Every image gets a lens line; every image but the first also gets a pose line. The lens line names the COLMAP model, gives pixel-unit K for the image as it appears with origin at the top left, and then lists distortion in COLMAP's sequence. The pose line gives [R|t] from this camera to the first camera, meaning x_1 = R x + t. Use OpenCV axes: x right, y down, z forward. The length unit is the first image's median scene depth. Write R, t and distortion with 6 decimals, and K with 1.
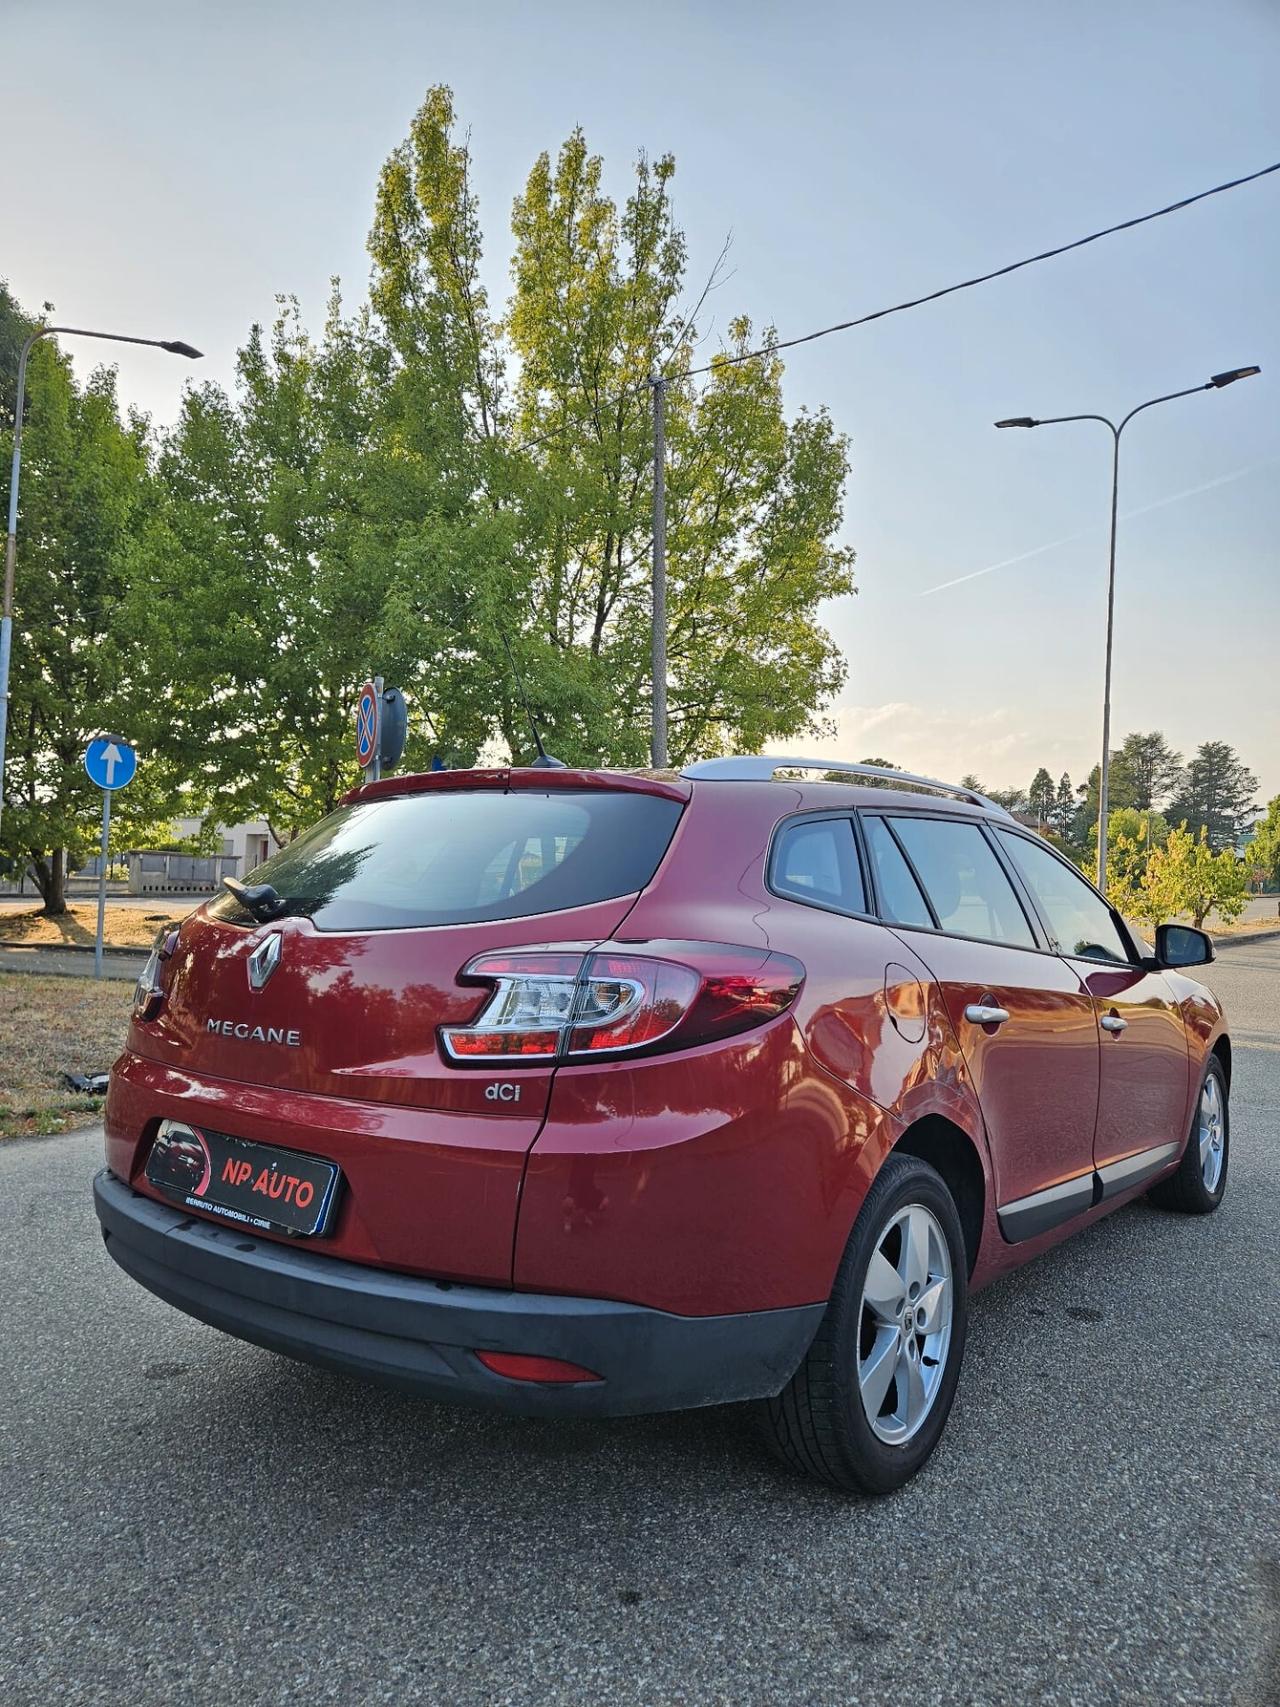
lens RADIAL K [[1156.5, 0, 640.0], [0, 1156.5, 853.5], [0, 0, 1]] dist [0.054316, -0.057504]
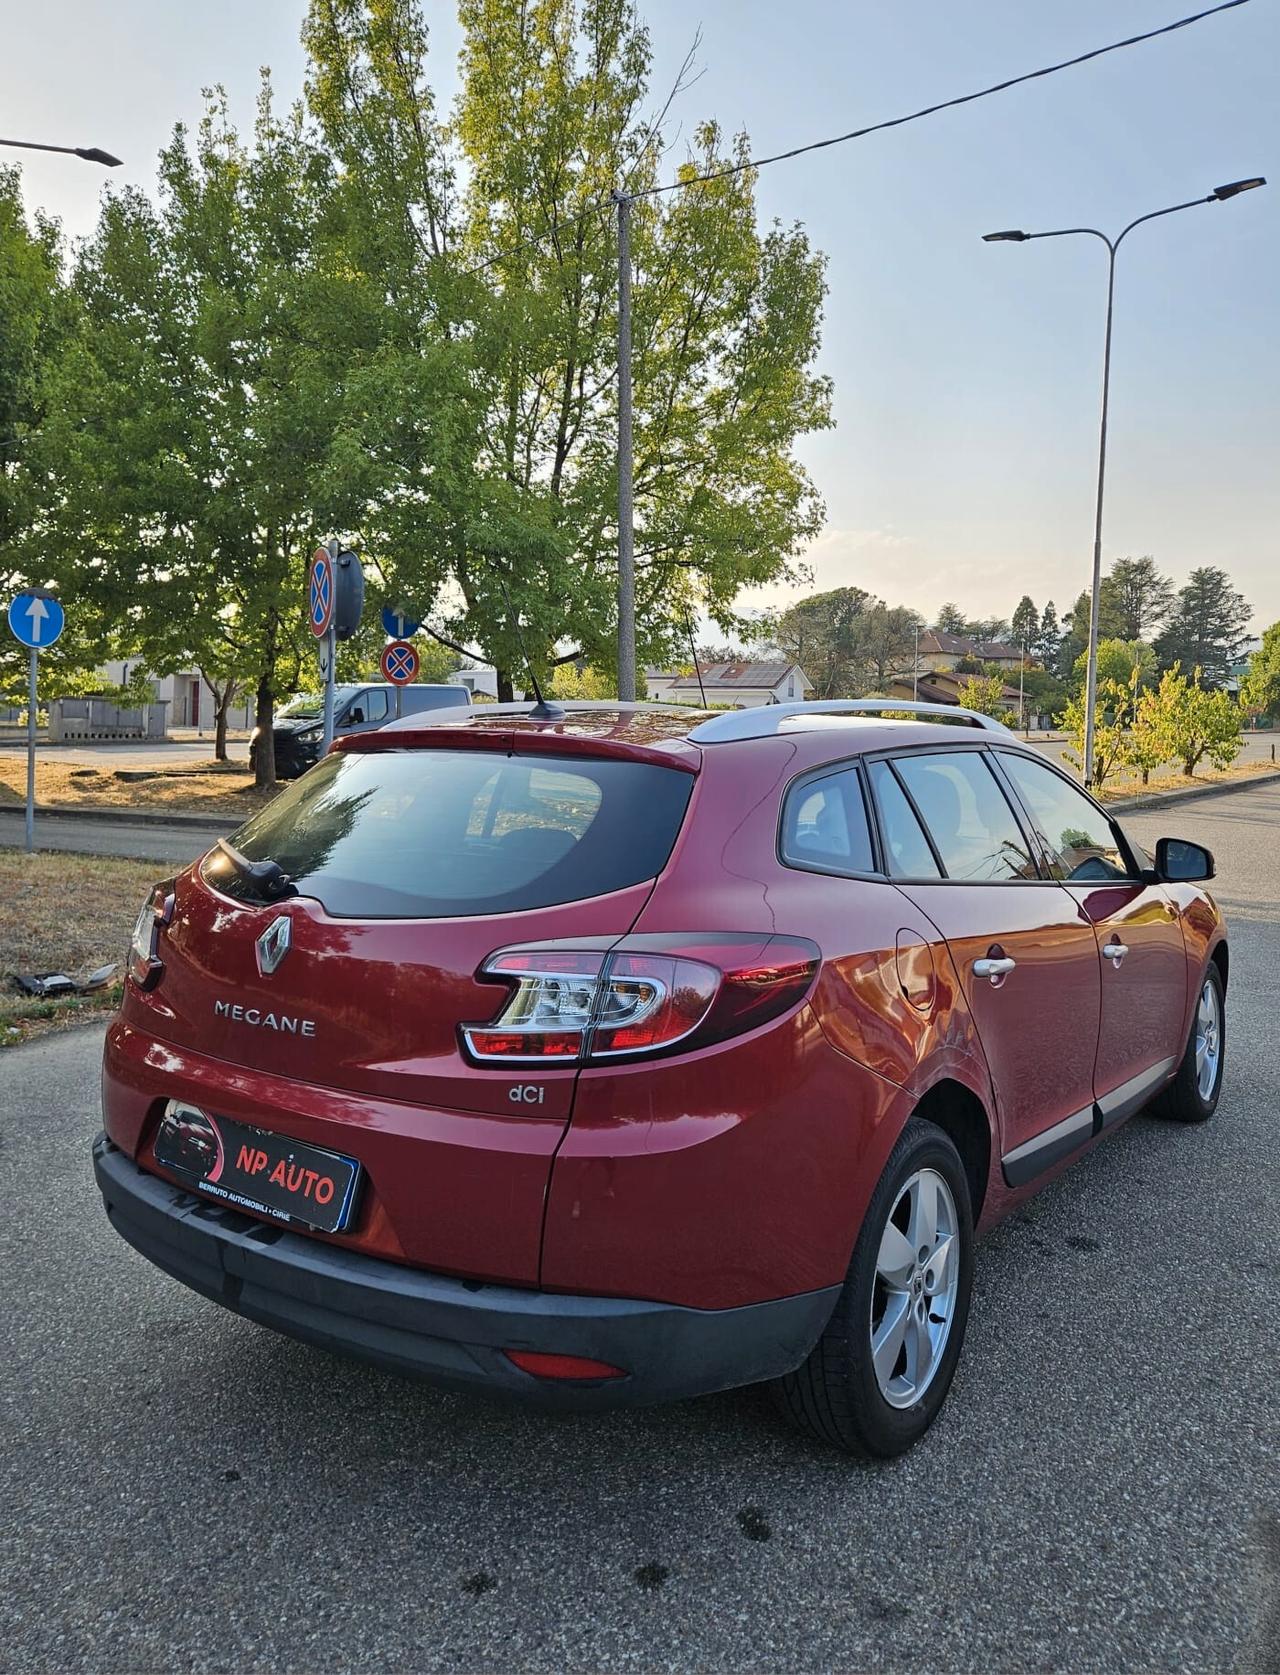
lens RADIAL K [[1237.9, 0, 627.5], [0, 1237.9, 747.0], [0, 0, 1]] dist [0.050289, -0.053319]
pose [[0.999702, -0.004949, 0.023895, -0.035775], [0.003828, 0.998901, 0.046715, -0.093319], [-0.024100, -0.046610, 0.998622, -0.040246]]
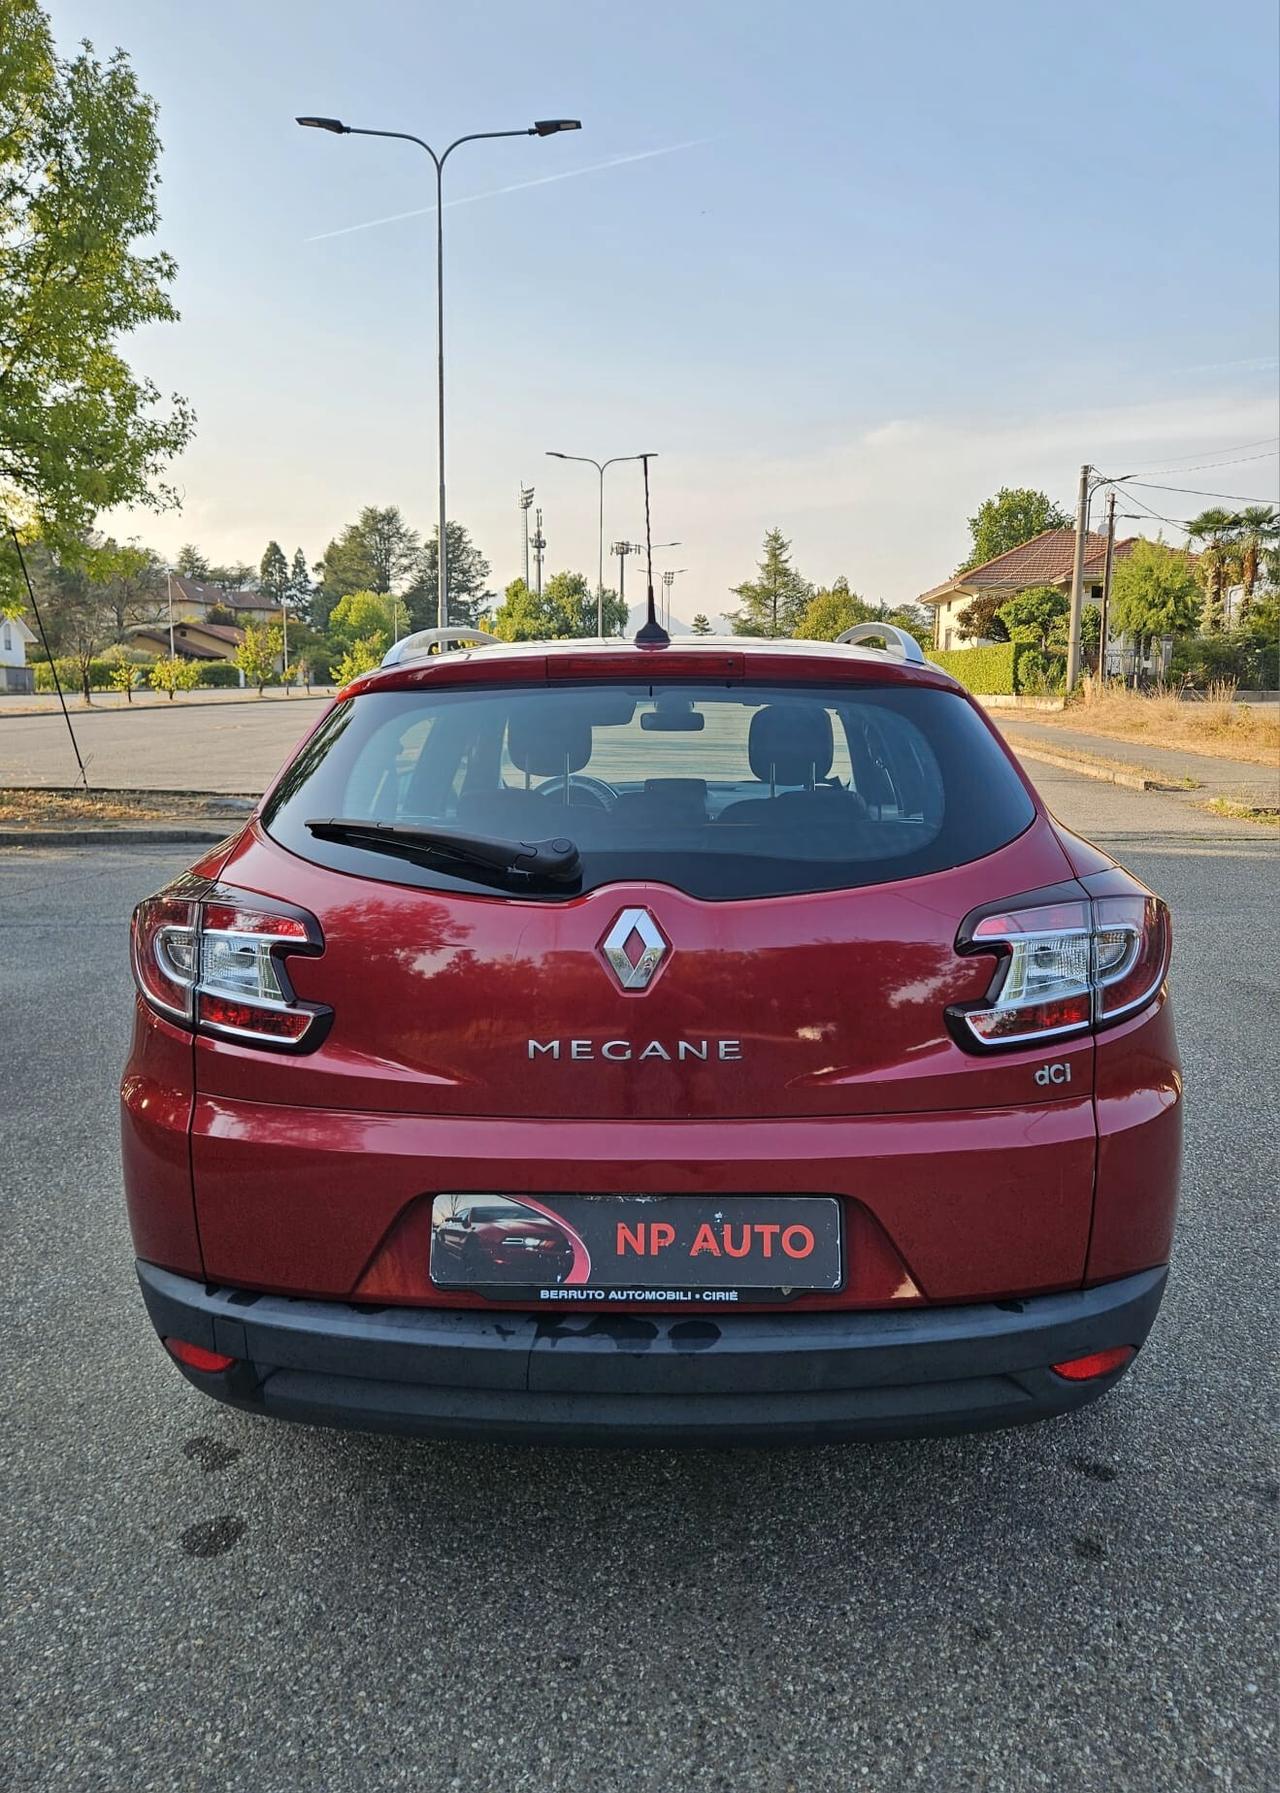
lens RADIAL K [[1309.8, 0, 676.5], [0, 1309.8, 848.9], [0, 0, 1]] dist [0.046044, -0.001513]
pose [[0.812569, -0.093347, 0.575342, -0.575035], [0.002415, 0.987623, 0.156828, -0.072623], [-0.582861, -0.126044, 0.802737, 0.259863]]
